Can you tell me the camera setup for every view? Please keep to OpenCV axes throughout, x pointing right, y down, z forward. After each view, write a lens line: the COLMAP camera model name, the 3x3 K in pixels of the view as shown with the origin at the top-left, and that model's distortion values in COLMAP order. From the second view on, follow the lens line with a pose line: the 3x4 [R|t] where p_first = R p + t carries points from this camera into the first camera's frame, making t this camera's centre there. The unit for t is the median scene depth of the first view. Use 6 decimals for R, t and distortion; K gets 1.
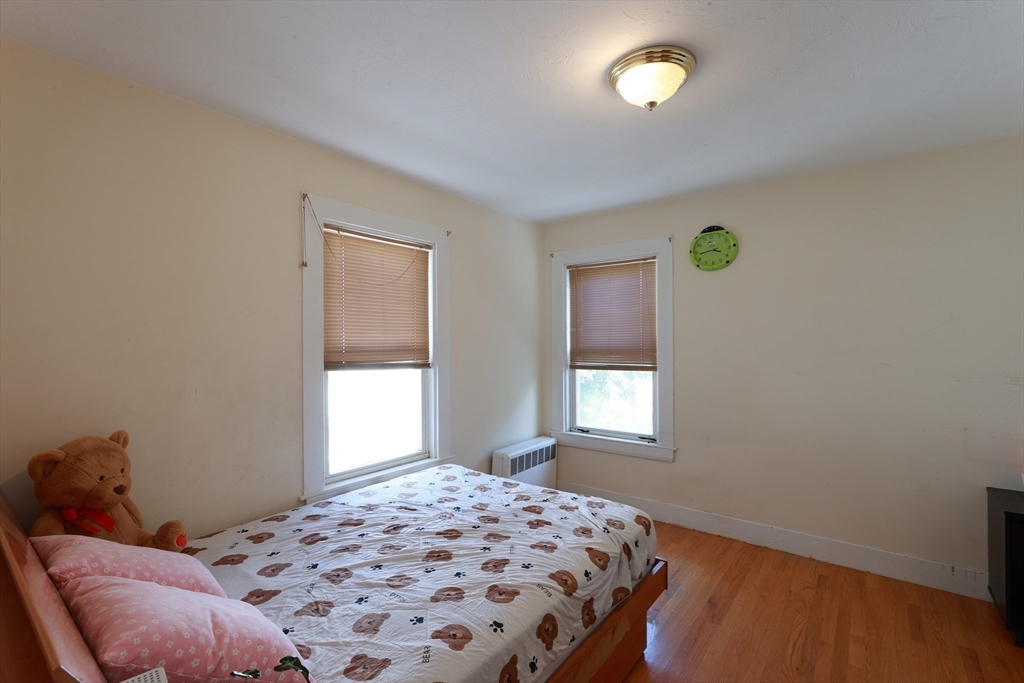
lens RADIAL K [[456.6, 0, 512.0], [0, 456.6, 341.5], [0, 0, 1]] dist [0.000779, 0.000022]
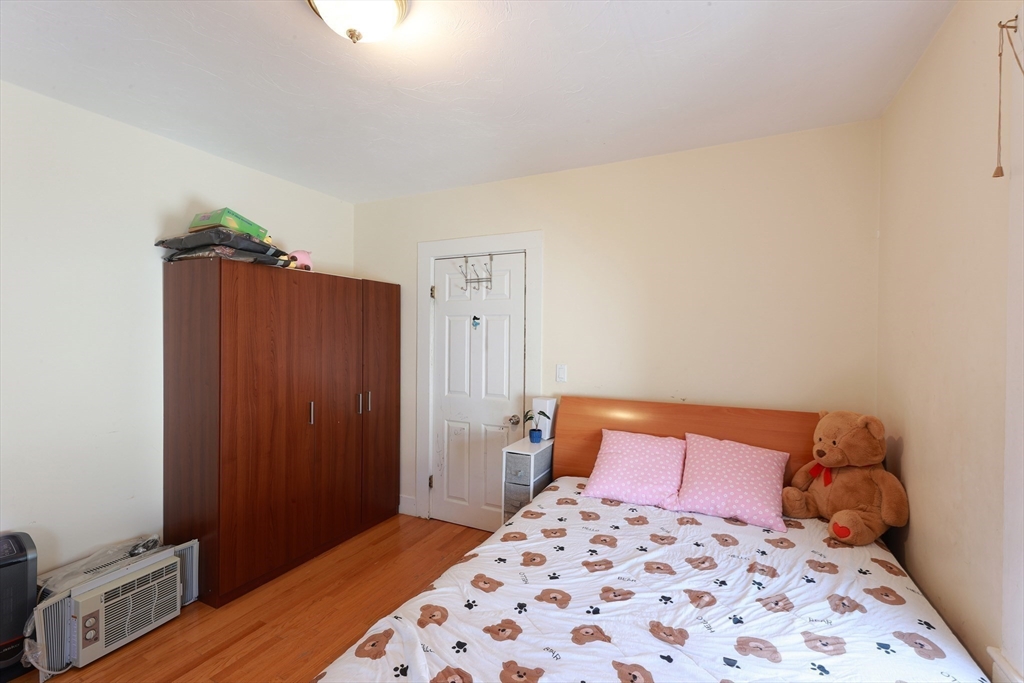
lens RADIAL K [[456.6, 0, 512.0], [0, 456.6, 341.5], [0, 0, 1]] dist [0.000779, 0.000022]
pose [[-0.978500, -0.003371, -0.206220, 0.188052], [-0.006240, 0.999893, 0.013264, 0.006643], [0.206153, 0.014265, -0.978416, 1.731751]]
